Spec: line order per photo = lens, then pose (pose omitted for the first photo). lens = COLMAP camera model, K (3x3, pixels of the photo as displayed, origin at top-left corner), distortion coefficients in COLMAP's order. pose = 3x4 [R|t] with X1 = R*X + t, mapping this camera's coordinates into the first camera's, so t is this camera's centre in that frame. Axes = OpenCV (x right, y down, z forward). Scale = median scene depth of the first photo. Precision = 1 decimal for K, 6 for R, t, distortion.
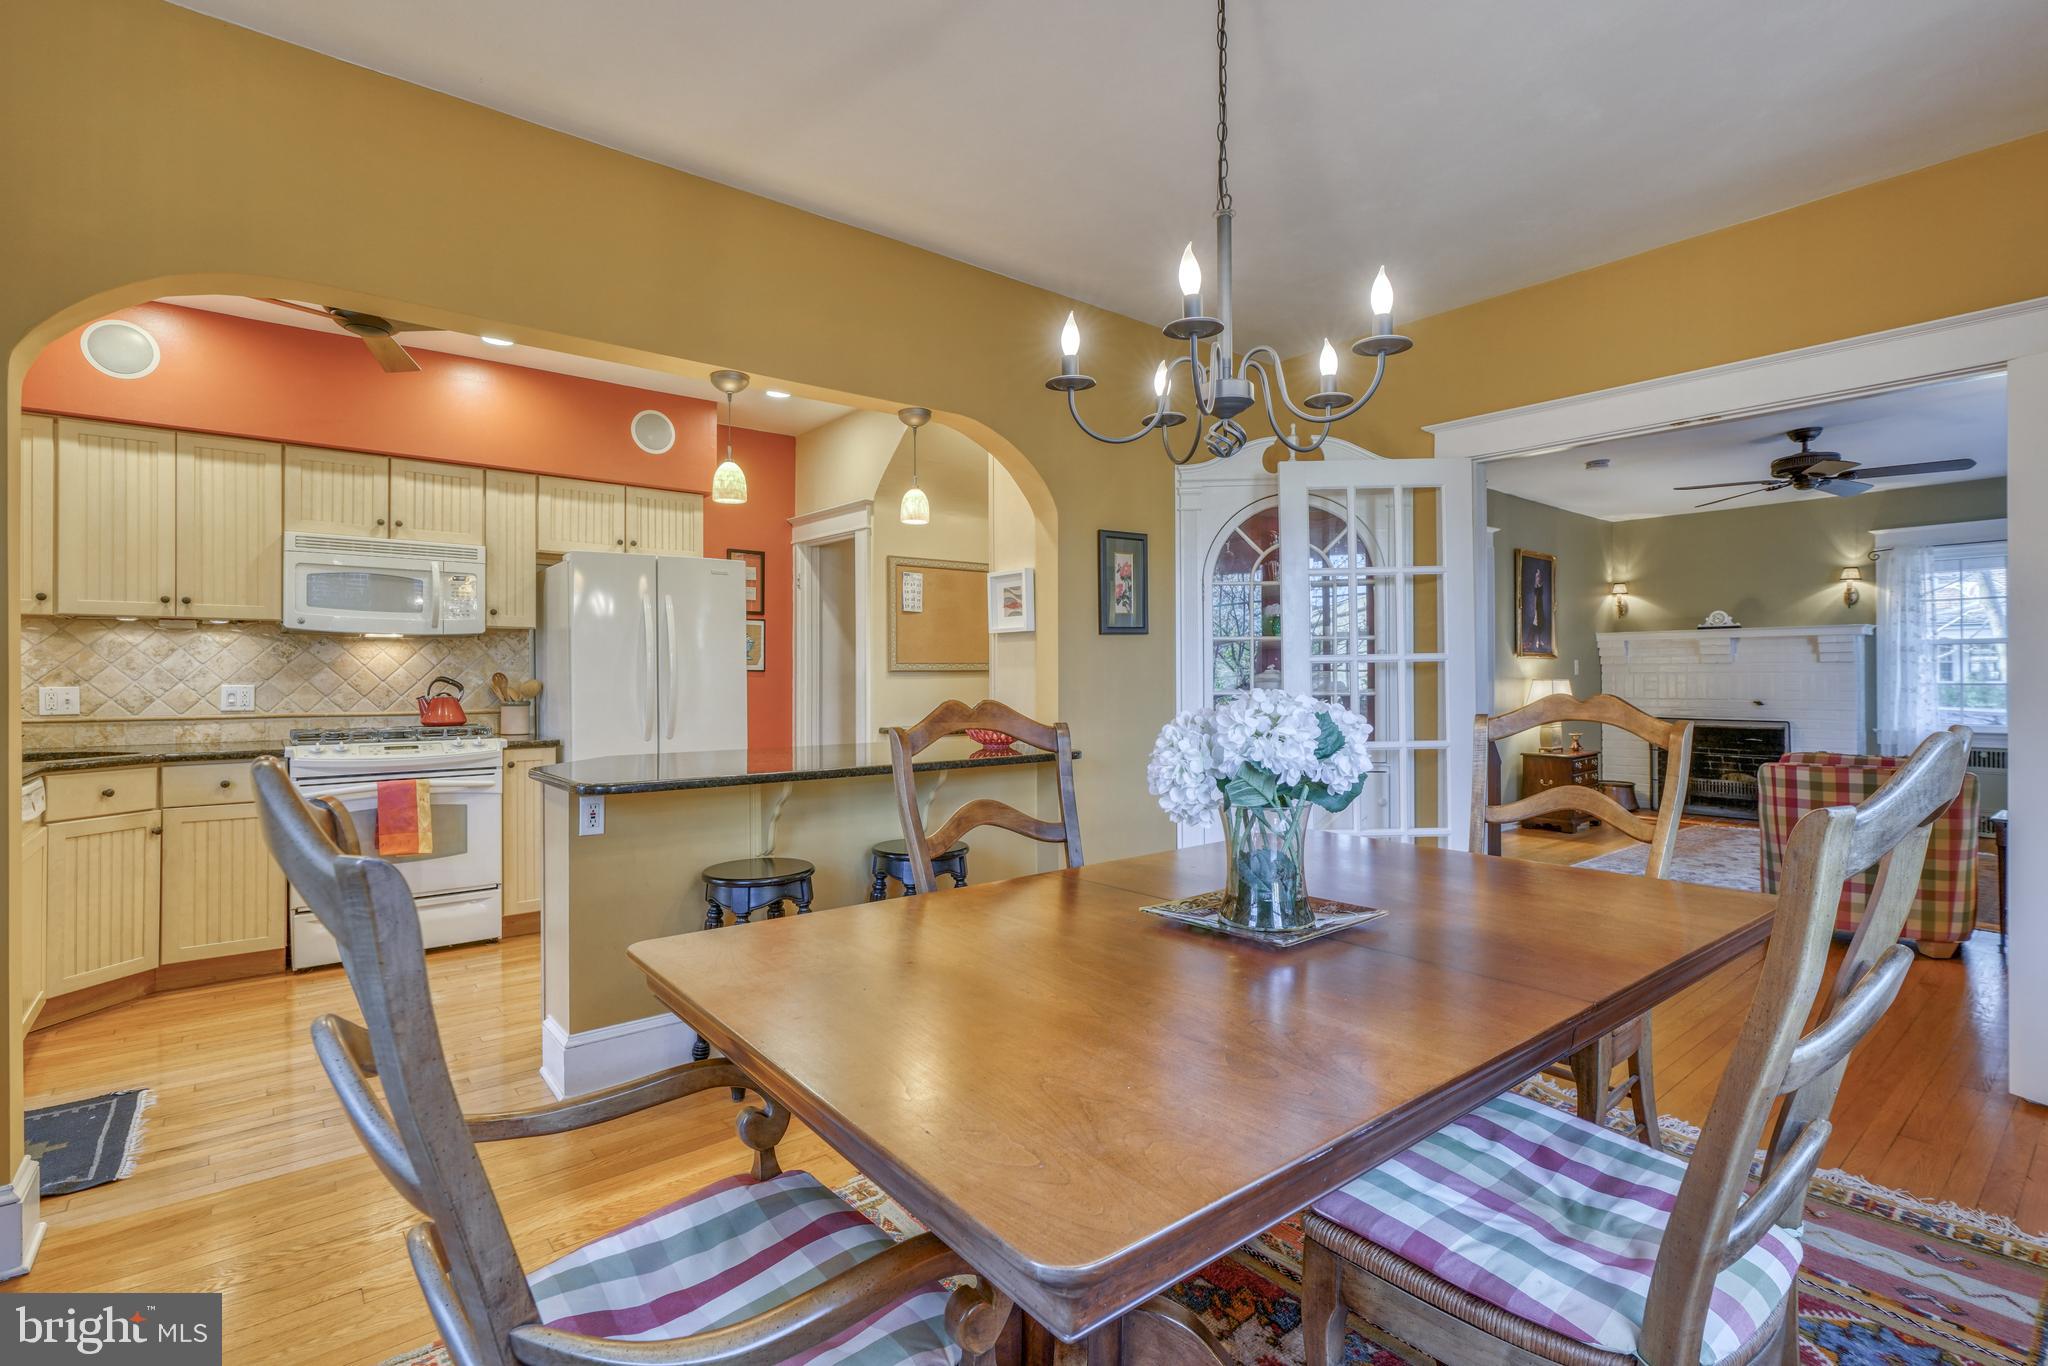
lens RADIAL K [[917.0, 0, 1032.0], [0, 917.0, 670.7], [0, 0, 1]] dist [-0.013489, 0.005915]
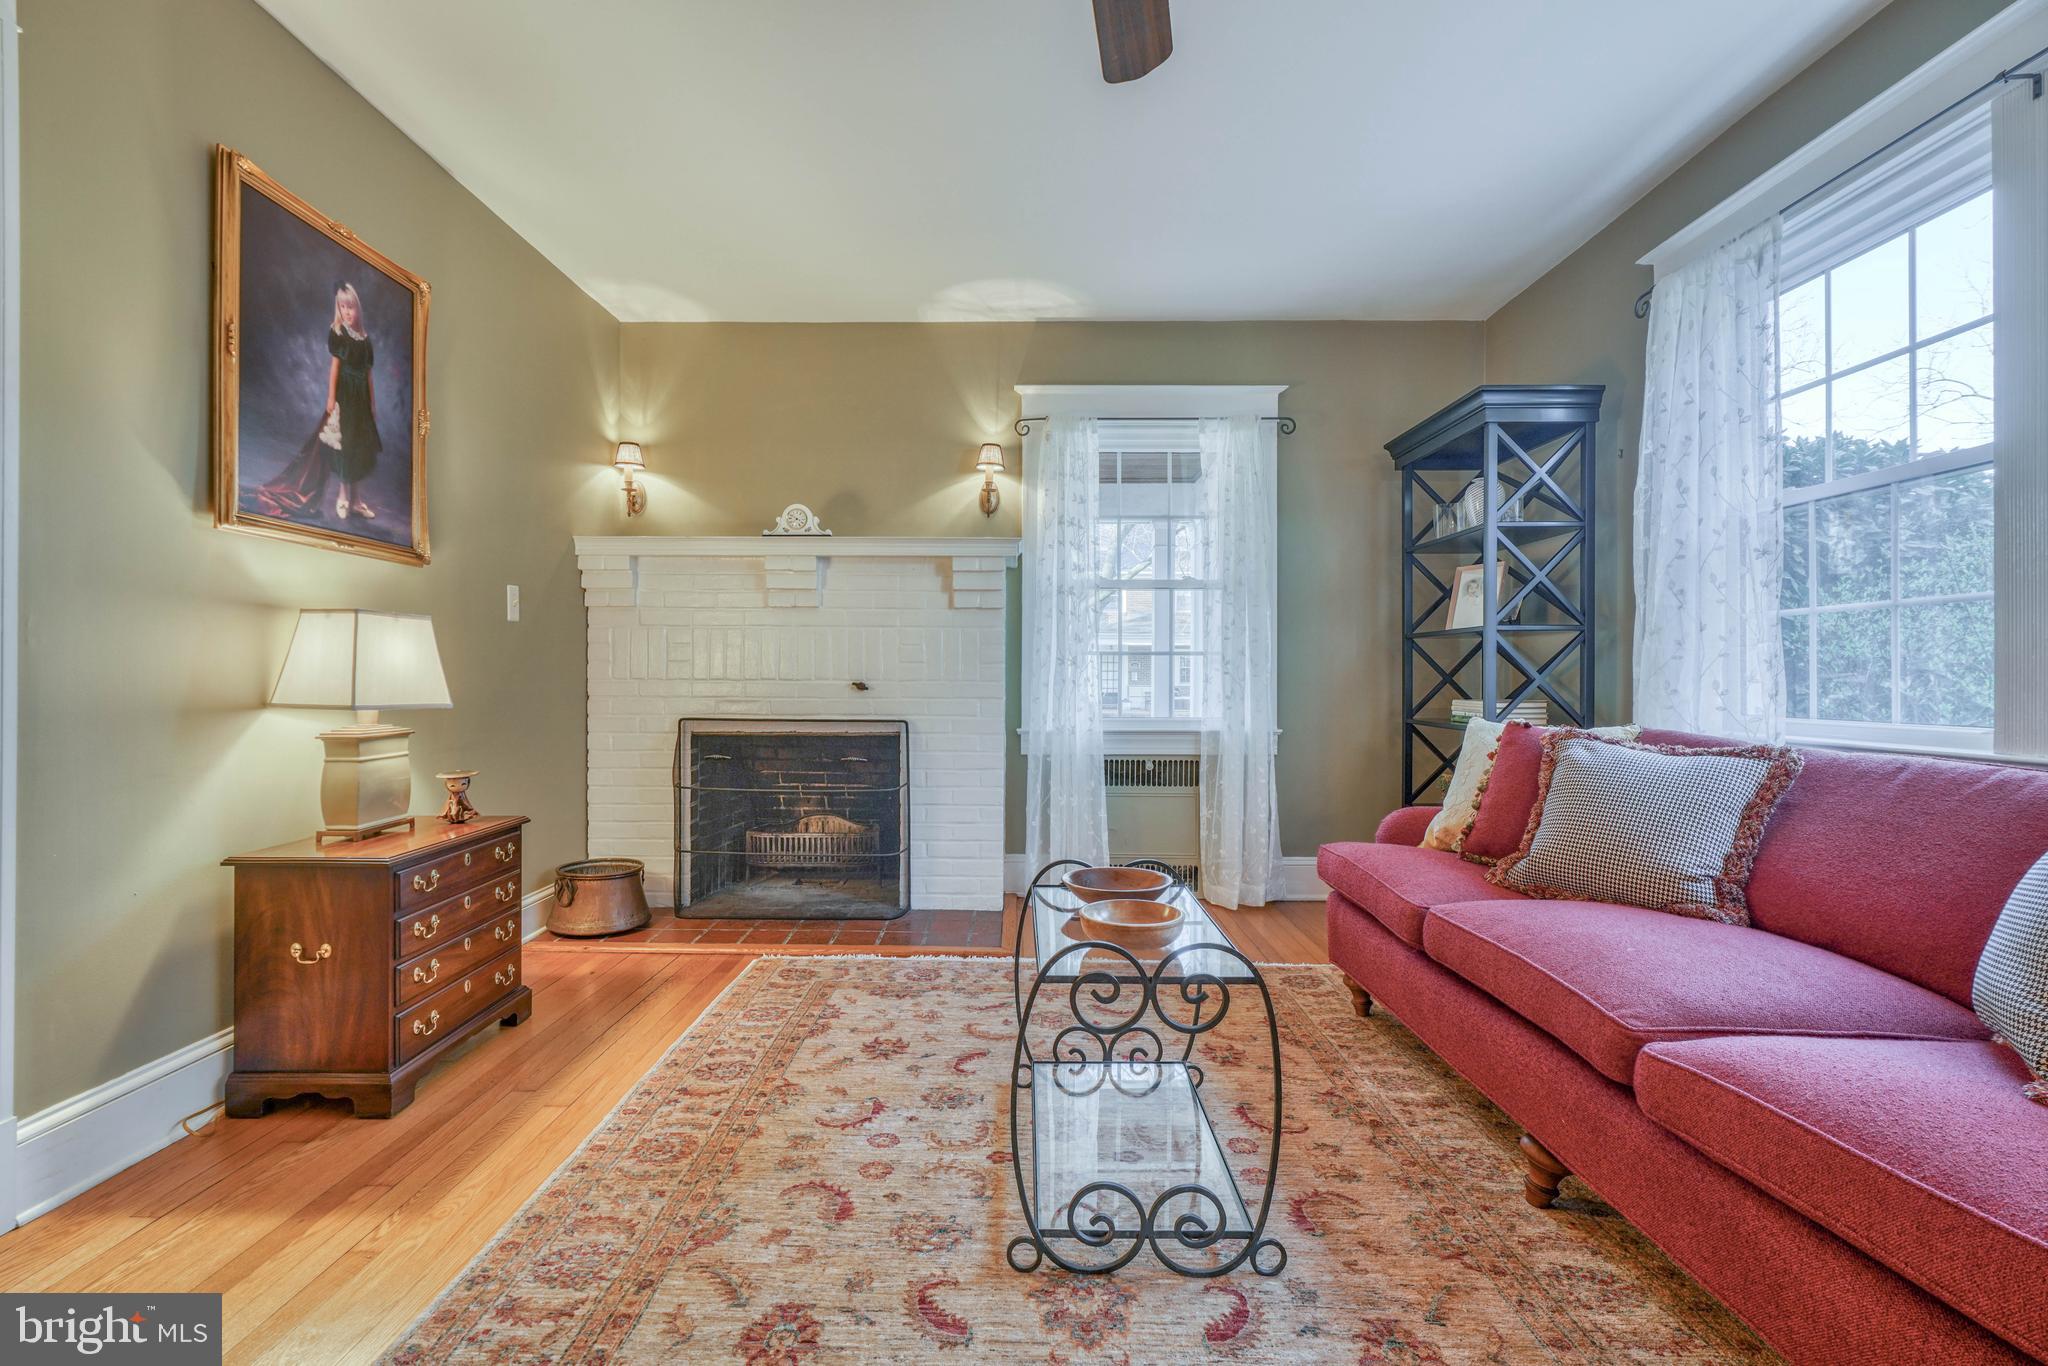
lens RADIAL K [[917.0, 0, 1013.7], [0, 917.0, 680.6], [0, 0, 1]] dist [-0.013489, 0.005915]
pose [[0.639739, 0.004470, 0.768579, 0.490059], [-0.010745, 0.999937, 0.003128, 0.032128], [-0.768517, -0.010260, 0.639747, 0.648438]]
